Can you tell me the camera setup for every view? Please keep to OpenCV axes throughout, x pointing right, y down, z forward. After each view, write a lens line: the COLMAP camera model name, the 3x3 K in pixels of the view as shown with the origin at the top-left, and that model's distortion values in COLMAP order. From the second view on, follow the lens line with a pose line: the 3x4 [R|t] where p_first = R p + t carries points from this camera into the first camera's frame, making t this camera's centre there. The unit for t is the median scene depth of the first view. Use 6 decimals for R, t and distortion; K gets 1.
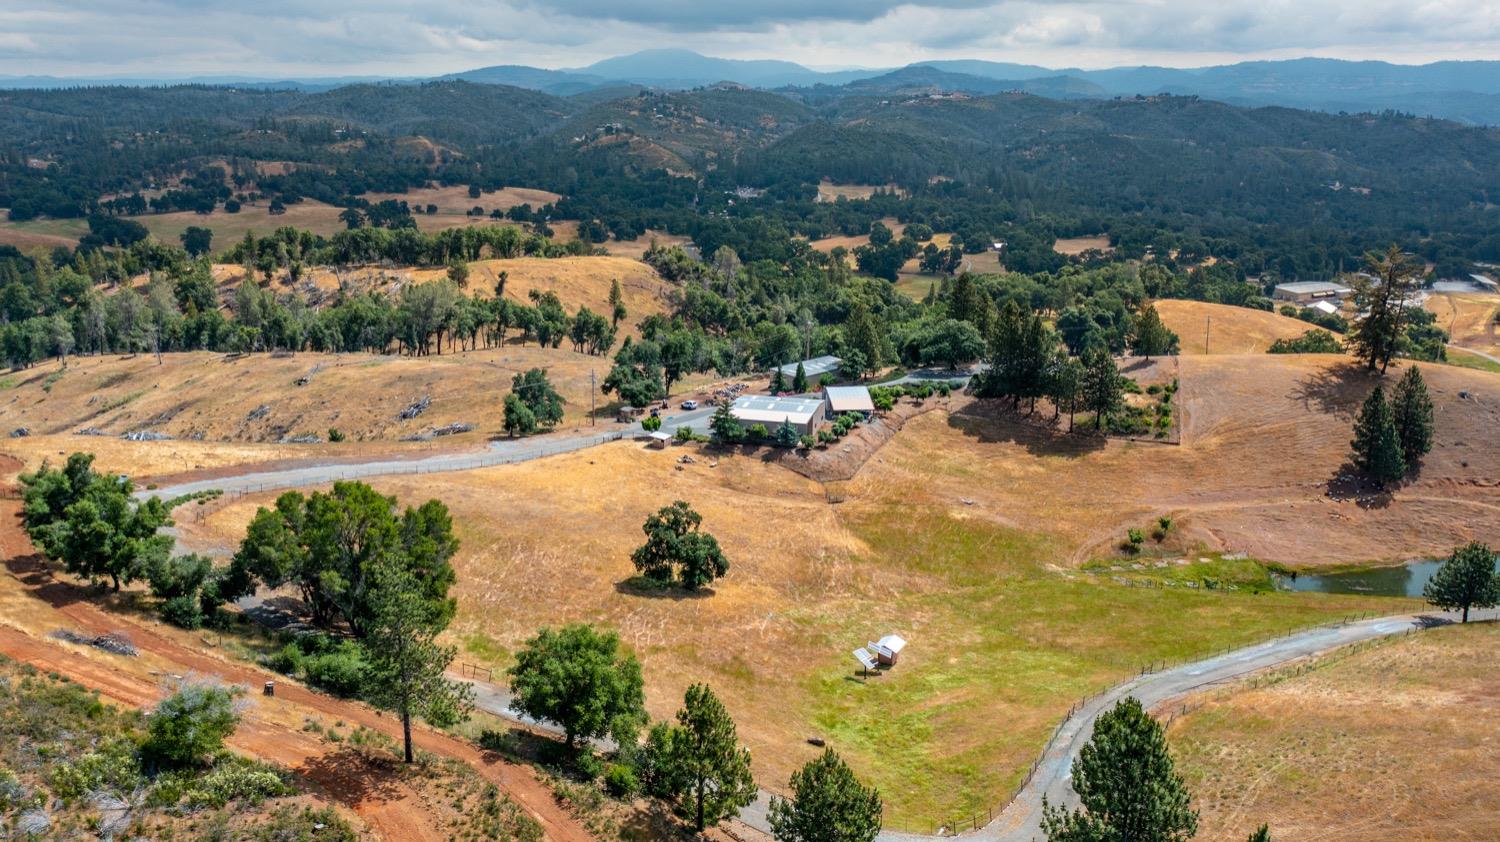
lens RADIAL K [[1181.1, 0, 752.6], [0, 1181.1, 412.5], [0, 0, 1]] dist [-0.023804, 0.008207]
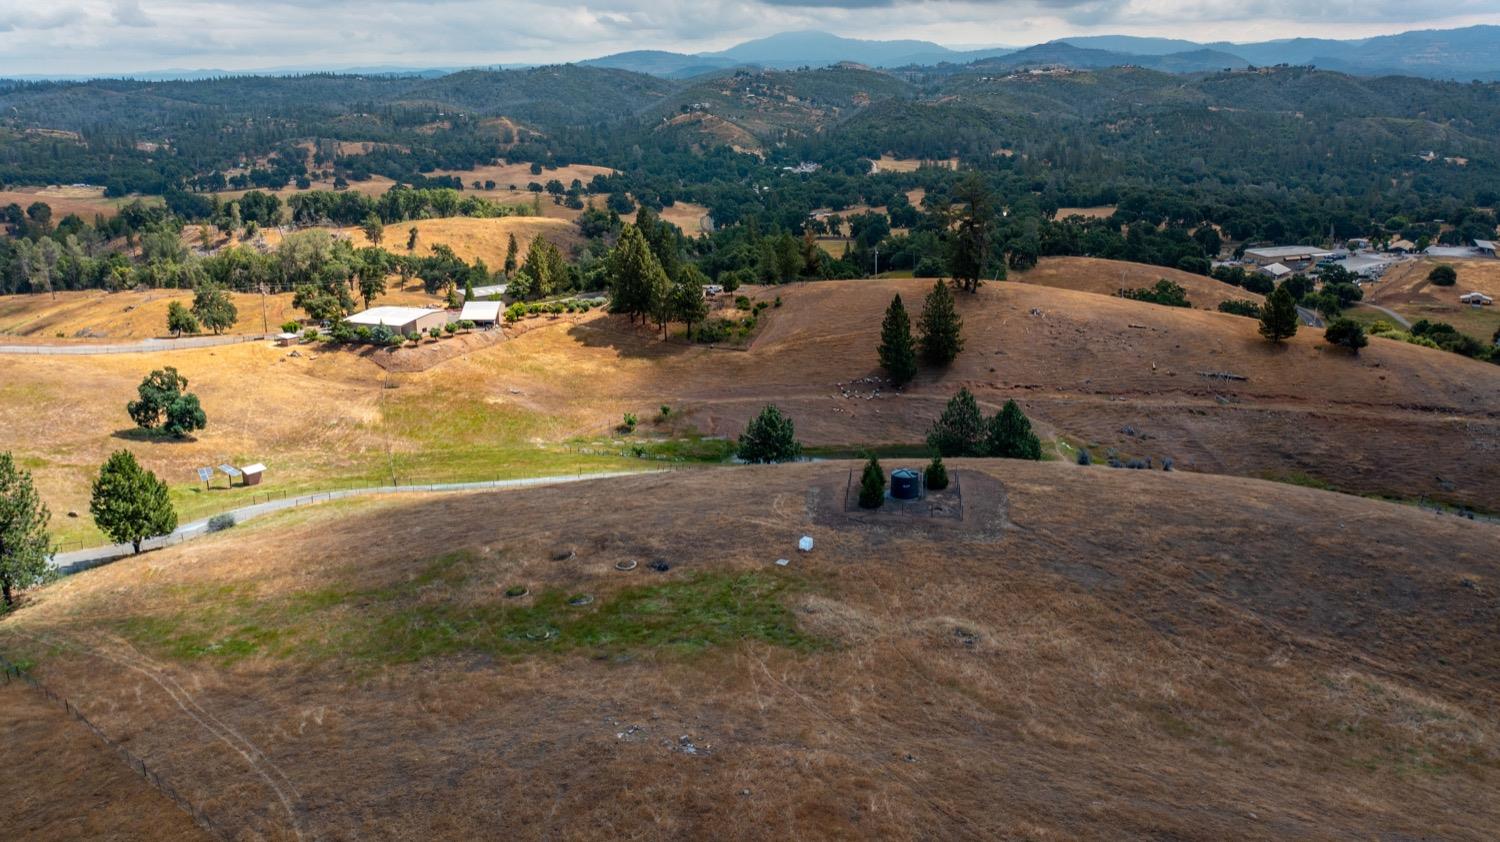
lens RADIAL K [[1181.1, 0, 745.6], [0, 1181.1, 415.6], [0, 0, 1]] dist [-0.023804, 0.008207]
pose [[0.992619, 0.015919, -0.120229, 0.108163], [-0.013941, 0.999753, 0.017281, 0.015070], [0.120474, -0.015477, 0.992596, -0.025050]]
